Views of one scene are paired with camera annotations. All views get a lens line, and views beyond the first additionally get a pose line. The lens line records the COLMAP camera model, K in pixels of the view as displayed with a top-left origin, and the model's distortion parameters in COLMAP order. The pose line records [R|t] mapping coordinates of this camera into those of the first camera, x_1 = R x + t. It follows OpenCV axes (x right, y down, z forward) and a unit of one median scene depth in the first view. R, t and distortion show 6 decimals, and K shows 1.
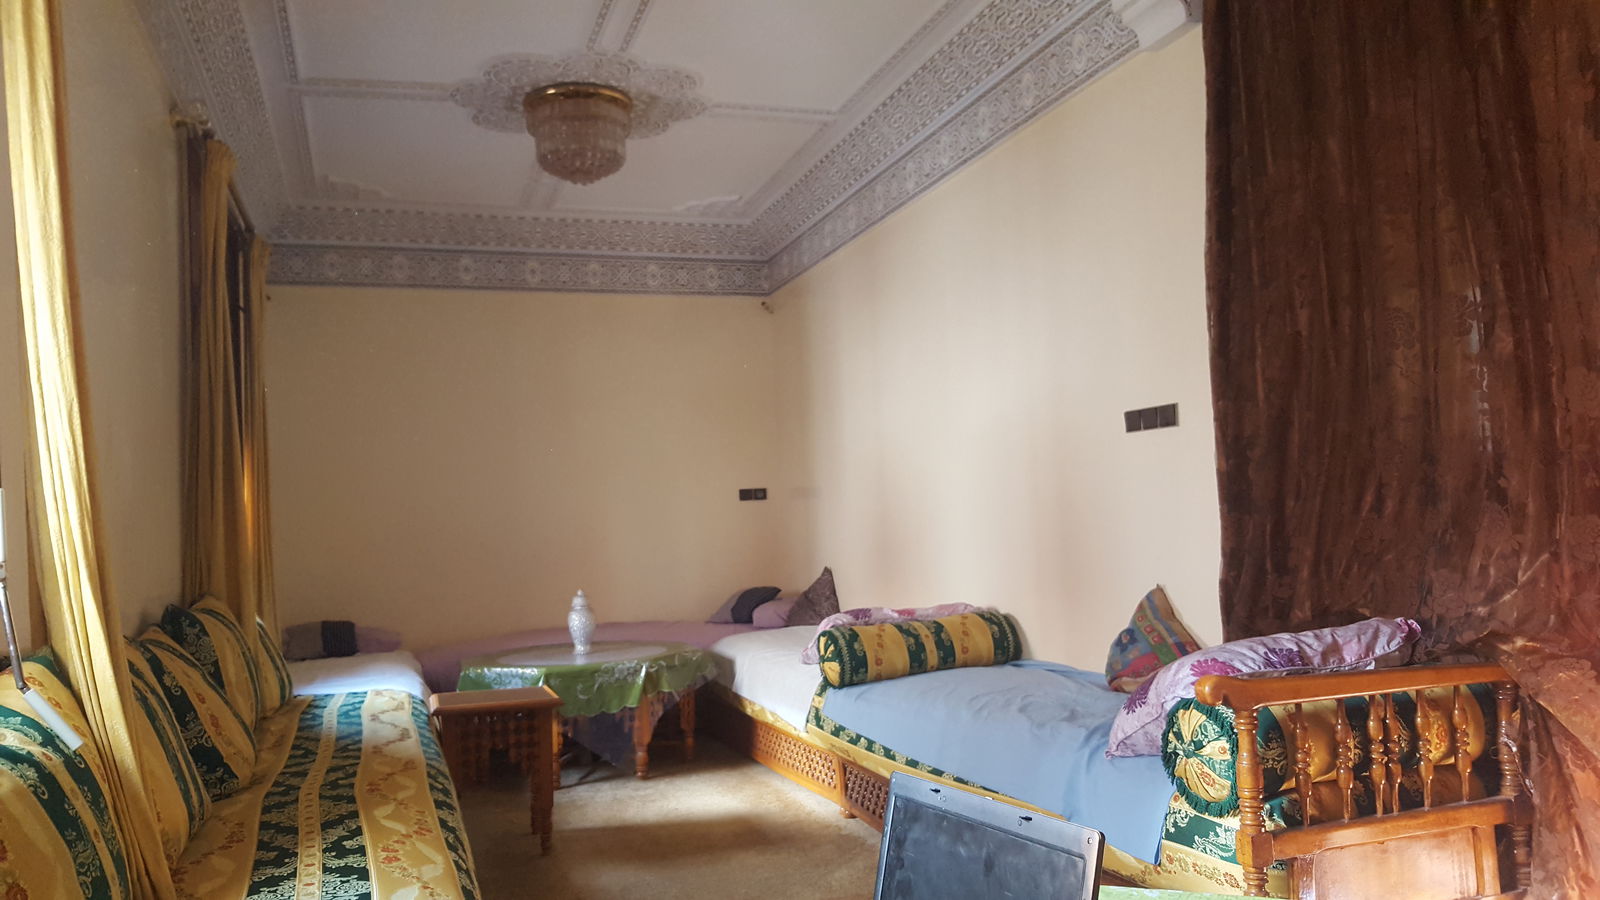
lens RADIAL K [[1196.6, 0, 794.5], [0, 1196.6, 442.6], [0, 0, 1]] dist [0.067024, -0.009154]
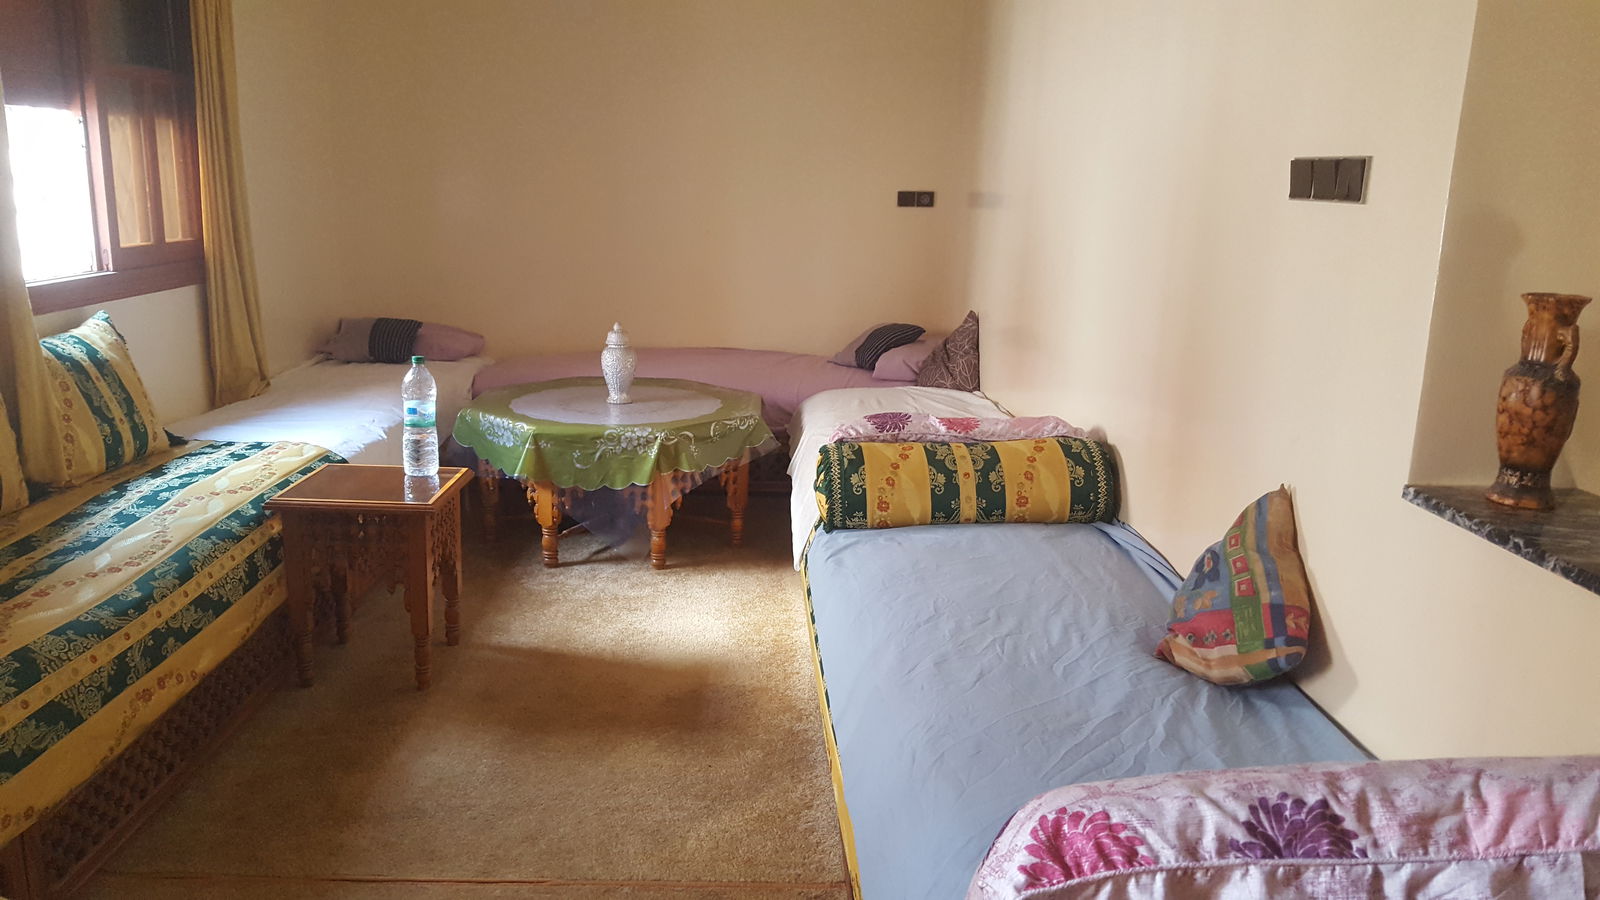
lens RADIAL K [[1196.6, 0, 801.4], [0, 1196.6, 460.1], [0, 0, 1]] dist [0.067024, -0.009154]
pose [[0.952263, 0.131571, -0.275470, 0.187548], [-0.042836, 0.951019, 0.306150, -0.043697], [0.302258, -0.279735, 0.911257, 0.327801]]
